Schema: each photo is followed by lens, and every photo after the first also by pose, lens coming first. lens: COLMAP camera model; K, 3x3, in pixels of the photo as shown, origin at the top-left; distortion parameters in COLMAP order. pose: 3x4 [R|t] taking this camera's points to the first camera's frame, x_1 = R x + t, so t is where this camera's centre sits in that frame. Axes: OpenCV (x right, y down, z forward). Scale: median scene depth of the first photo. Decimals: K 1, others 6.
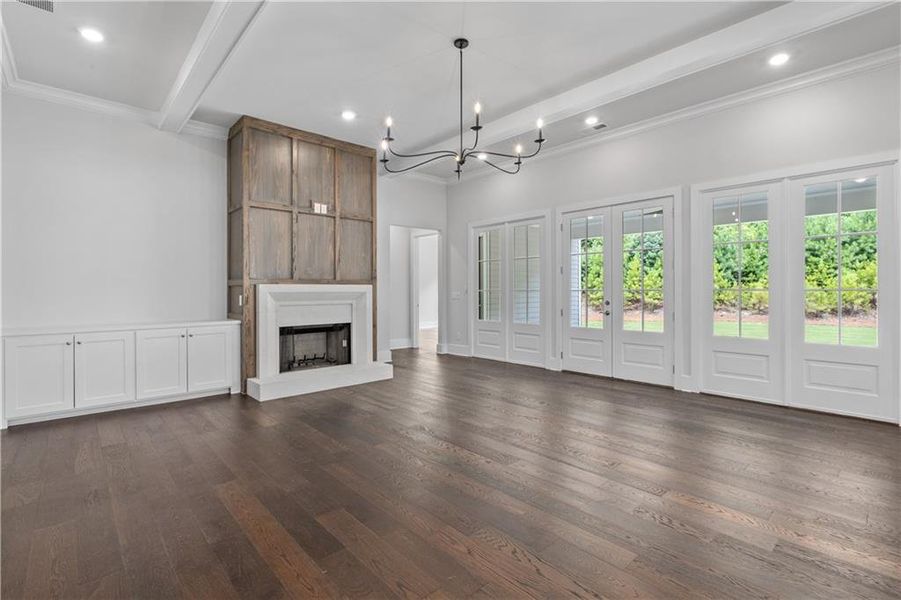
lens RADIAL K [[416.1, 0, 452.0], [0, 416.1, 290.2], [0, 0, 1]] dist [-0.004521, -0.000408]
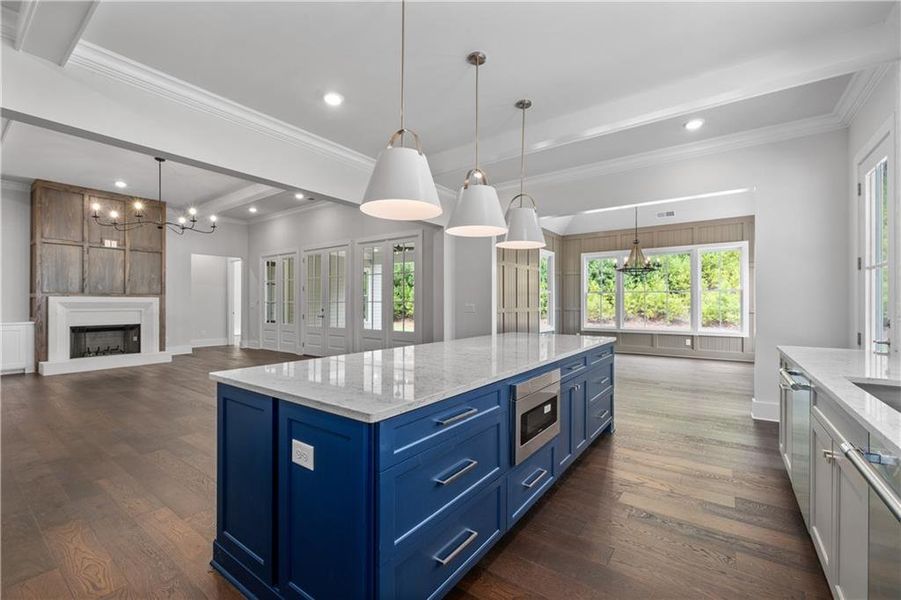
lens RADIAL K [[373.5, 0, 453.2], [0, 373.5, 302.4], [0, 0, 1]] dist [-0.001545, -0.000111]
pose [[0.979213, 0.003428, 0.202804, 0.578802], [-0.002837, 0.999991, -0.003204, 0.005889], [-0.202813, 0.002563, 0.979214, -0.494631]]
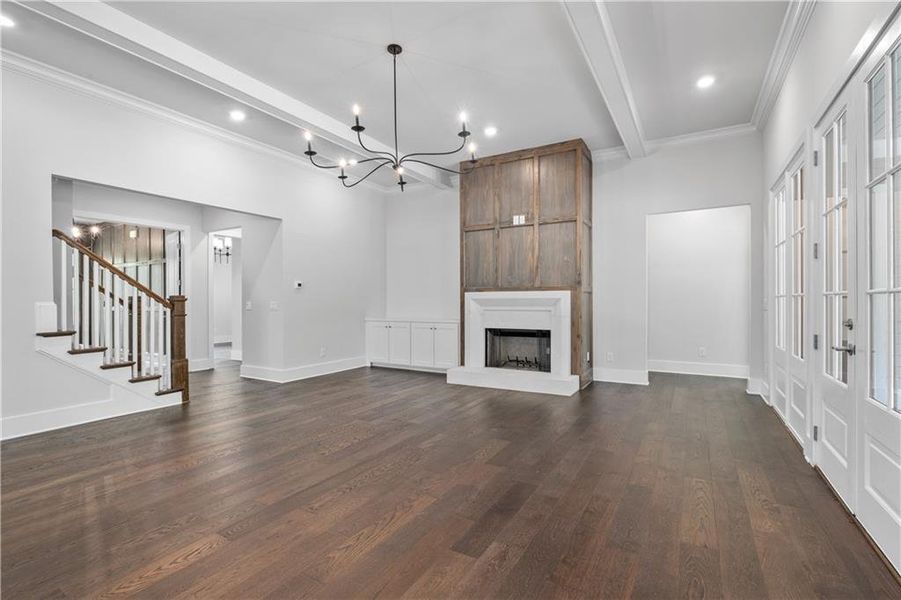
lens RADIAL K [[409.8, 0, 456.4], [0, 409.8, 302.8], [0, 0, 1]] dist [0.000372, 0.001469]
pose [[0.313182, 0.007125, -0.949666, 0.631944], [0.001909, 0.999965, 0.008132, 0.006776], [0.949691, -0.004360, 0.313158, 0.521470]]
